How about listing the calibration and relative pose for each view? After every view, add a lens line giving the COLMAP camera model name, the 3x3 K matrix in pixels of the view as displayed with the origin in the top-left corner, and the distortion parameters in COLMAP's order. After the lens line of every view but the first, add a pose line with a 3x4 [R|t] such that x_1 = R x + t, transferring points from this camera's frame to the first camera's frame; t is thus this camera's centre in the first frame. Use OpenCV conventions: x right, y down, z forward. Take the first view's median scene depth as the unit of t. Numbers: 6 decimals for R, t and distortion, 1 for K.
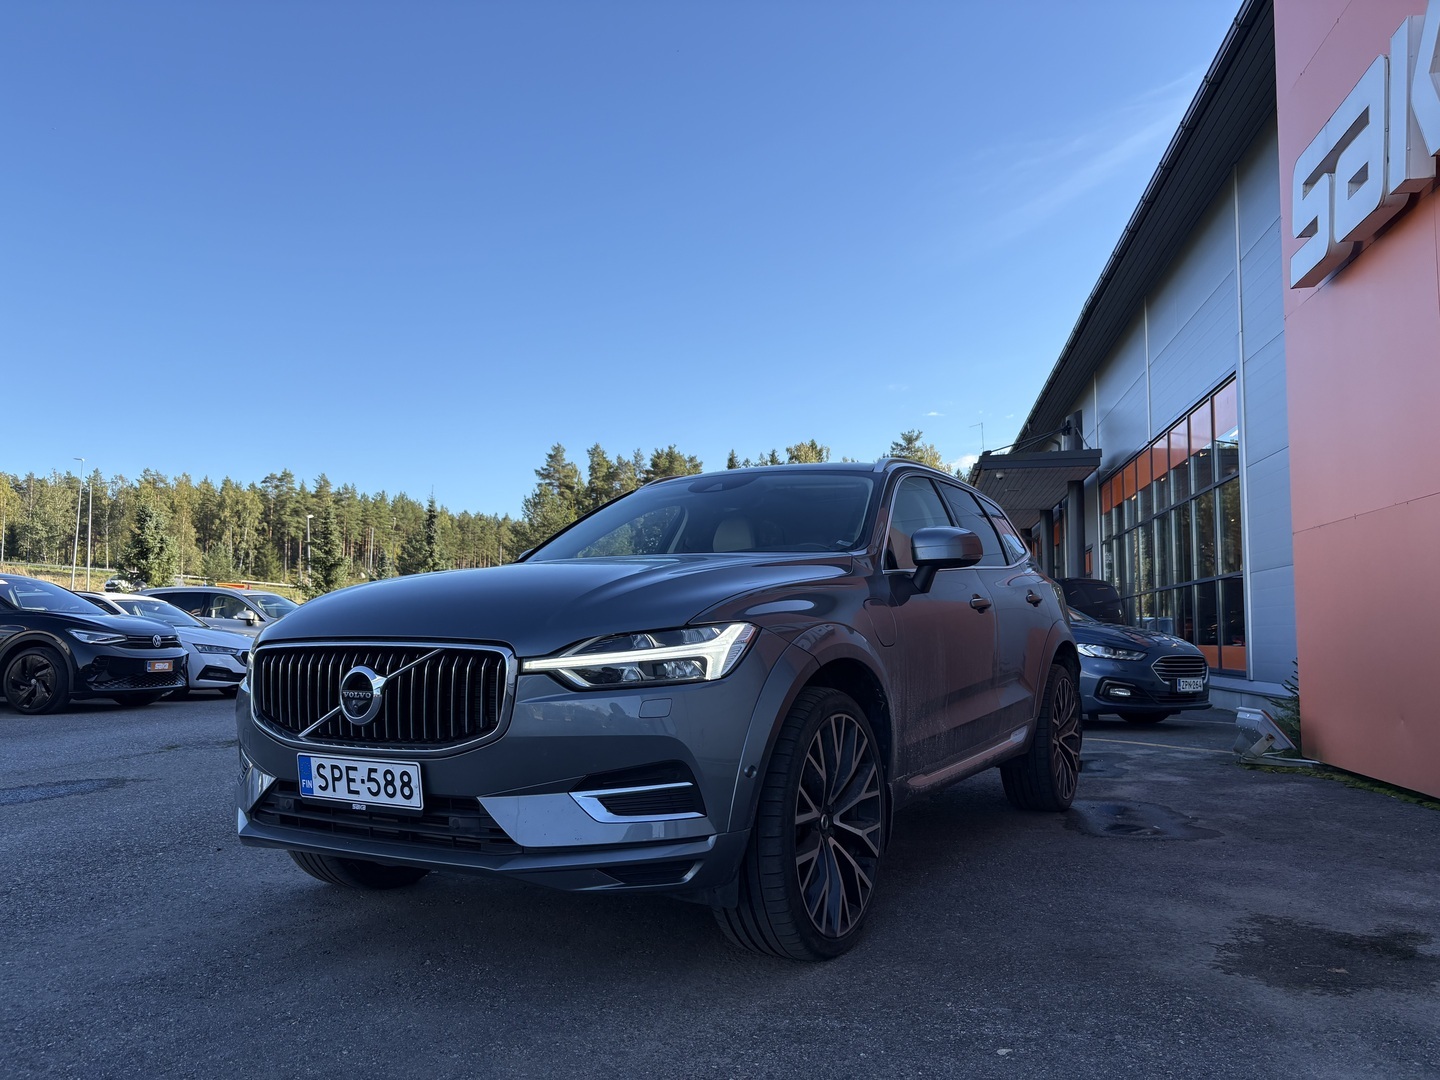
lens RADIAL K [[1073.2, 0, 717.5], [0, 1073.2, 537.8], [0, 0, 1]] dist [0.072851, 0.001046]
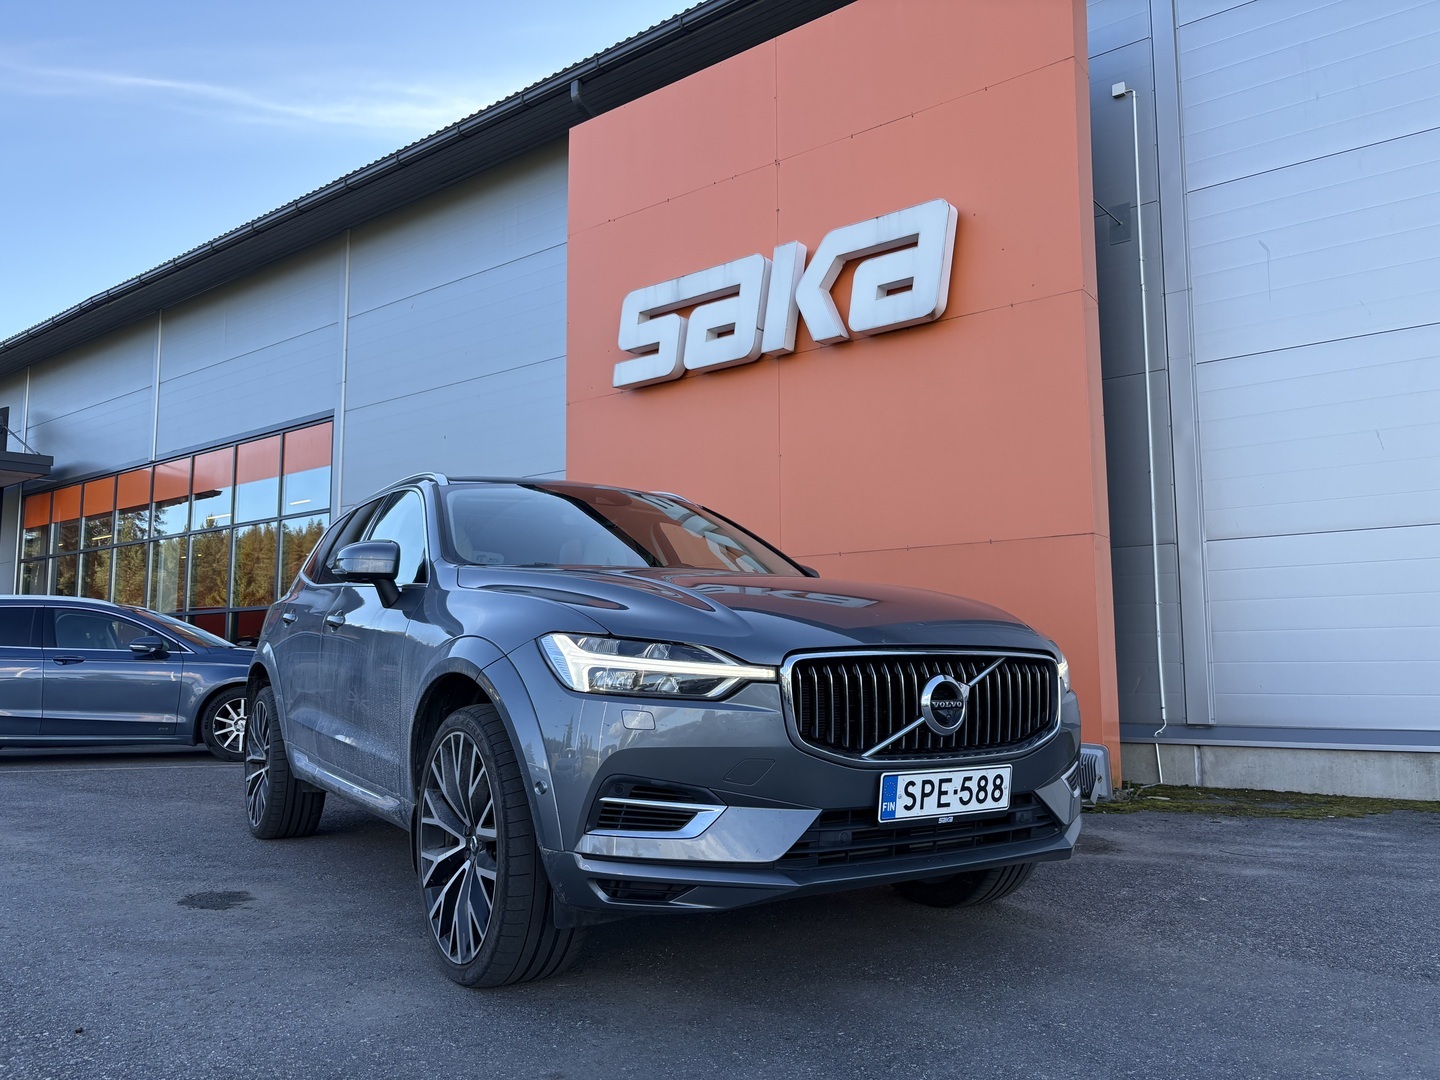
lens RADIAL K [[1073.2, 0, 717.5], [0, 1073.2, 537.8], [0, 0, 1]] dist [0.072851, 0.001046]
pose [[0.456915, 0.092890, 0.884647, -1.304013], [-0.068278, 0.995261, -0.069240, 0.077178], [-0.886886, -0.028766, 0.461092, 0.740908]]
